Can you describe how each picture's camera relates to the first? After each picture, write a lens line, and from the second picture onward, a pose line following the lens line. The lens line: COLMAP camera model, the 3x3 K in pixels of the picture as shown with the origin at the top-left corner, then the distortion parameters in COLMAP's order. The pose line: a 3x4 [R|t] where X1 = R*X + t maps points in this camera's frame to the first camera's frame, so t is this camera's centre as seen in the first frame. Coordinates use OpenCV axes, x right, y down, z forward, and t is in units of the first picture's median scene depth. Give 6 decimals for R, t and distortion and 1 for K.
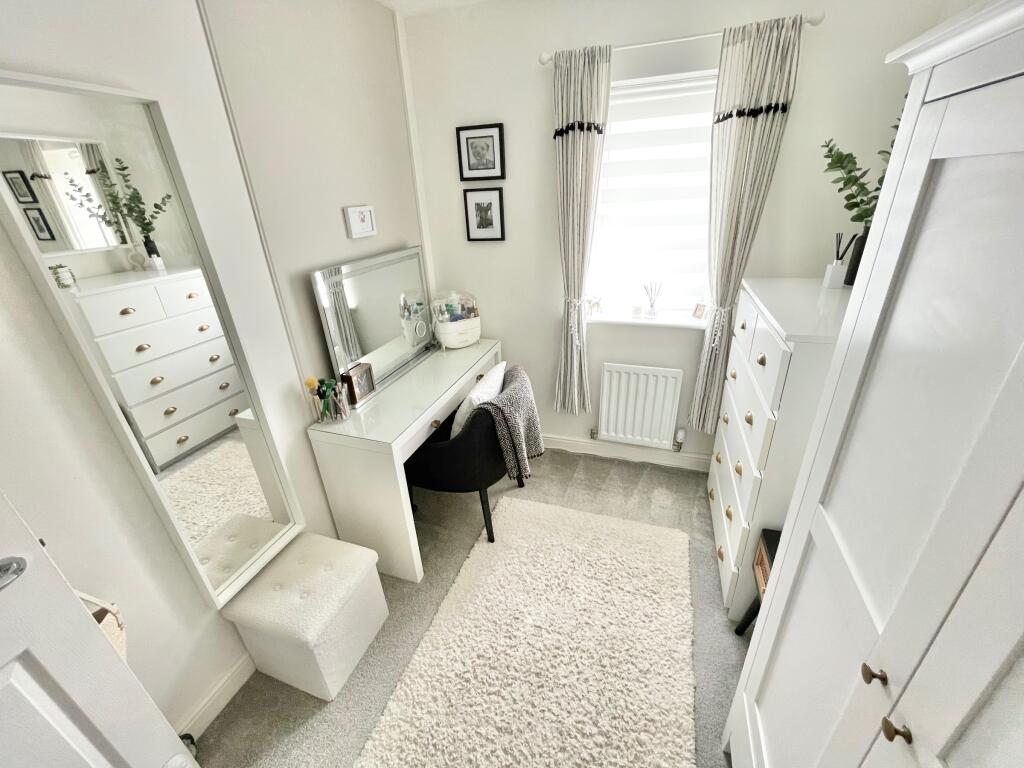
lens RADIAL K [[413.8, 0, 510.1], [0, 413.8, 382.5], [0, 0, 1]] dist [-0.003073, -0.000006]
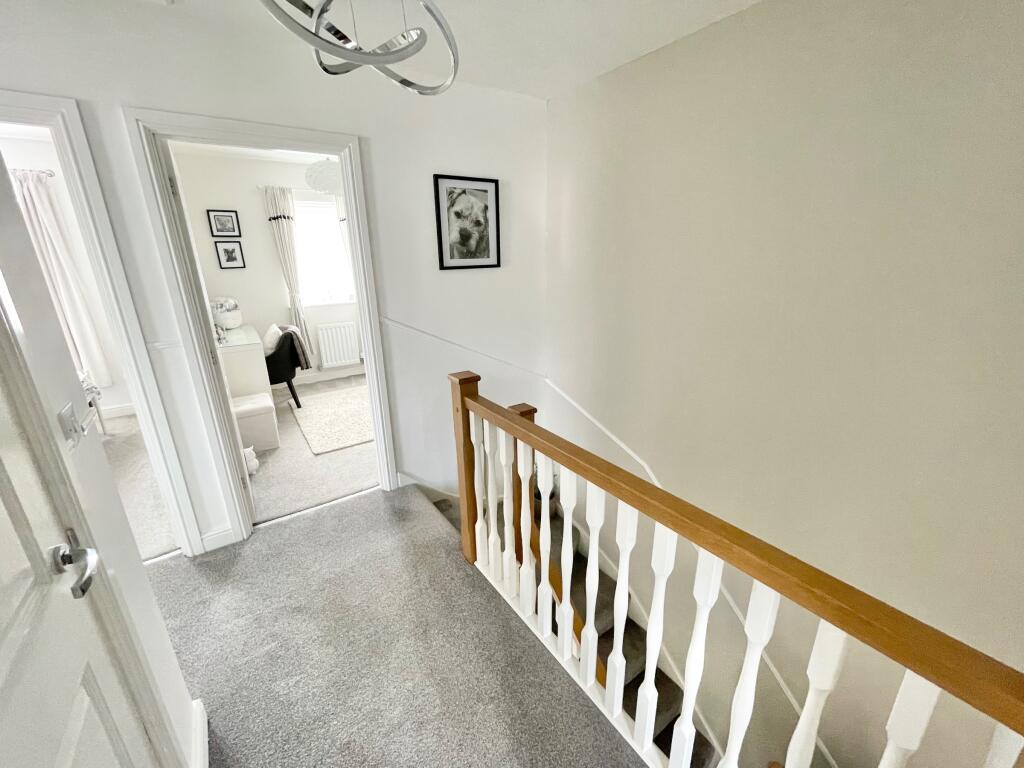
lens RADIAL K [[413.8, 0, 510.1], [0, 413.8, 382.5], [0, 0, 1]] dist [-0.003073, -0.000006]
pose [[0.594614, -0.210401, 0.775993, -1.058598], [0.334305, 0.942465, -0.000628, 0.668830], [-0.731214, 0.259792, 0.630741, -1.128645]]
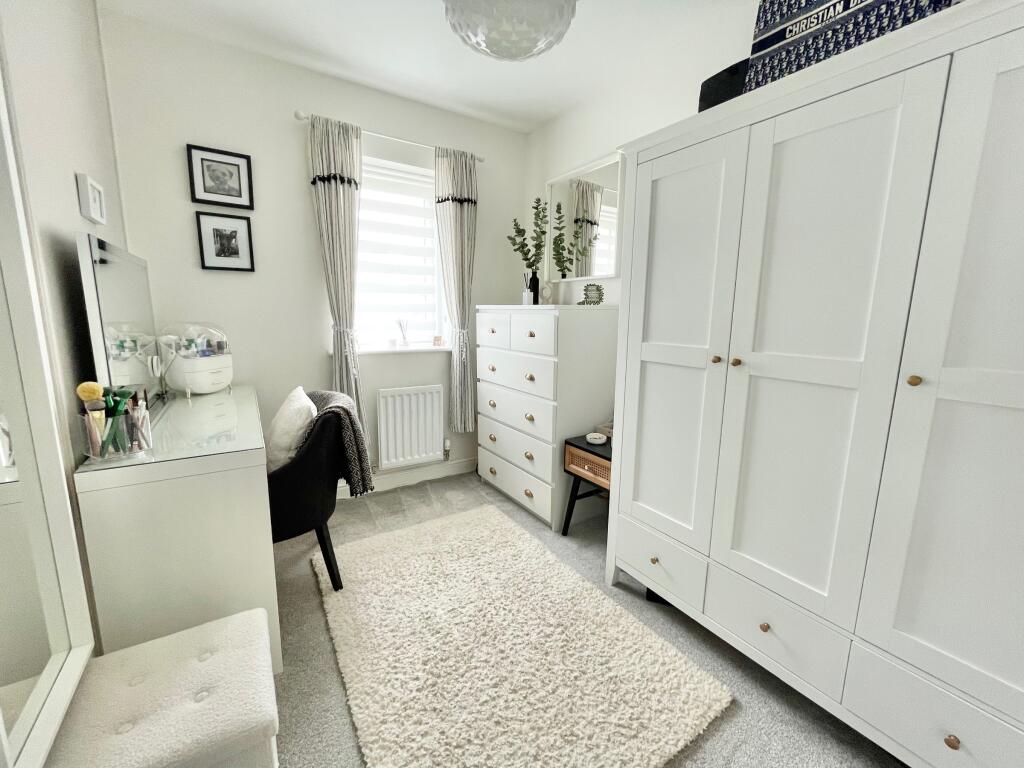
lens RADIAL K [[413.8, 0, 510.1], [0, 413.8, 382.5], [0, 0, 1]] dist [-0.003073, -0.000006]
pose [[0.616550, -0.078276, 0.783415, -0.497067], [0.294611, 0.945692, -0.137369, 0.226732], [-0.730117, 0.315497, 0.606128, 0.124932]]
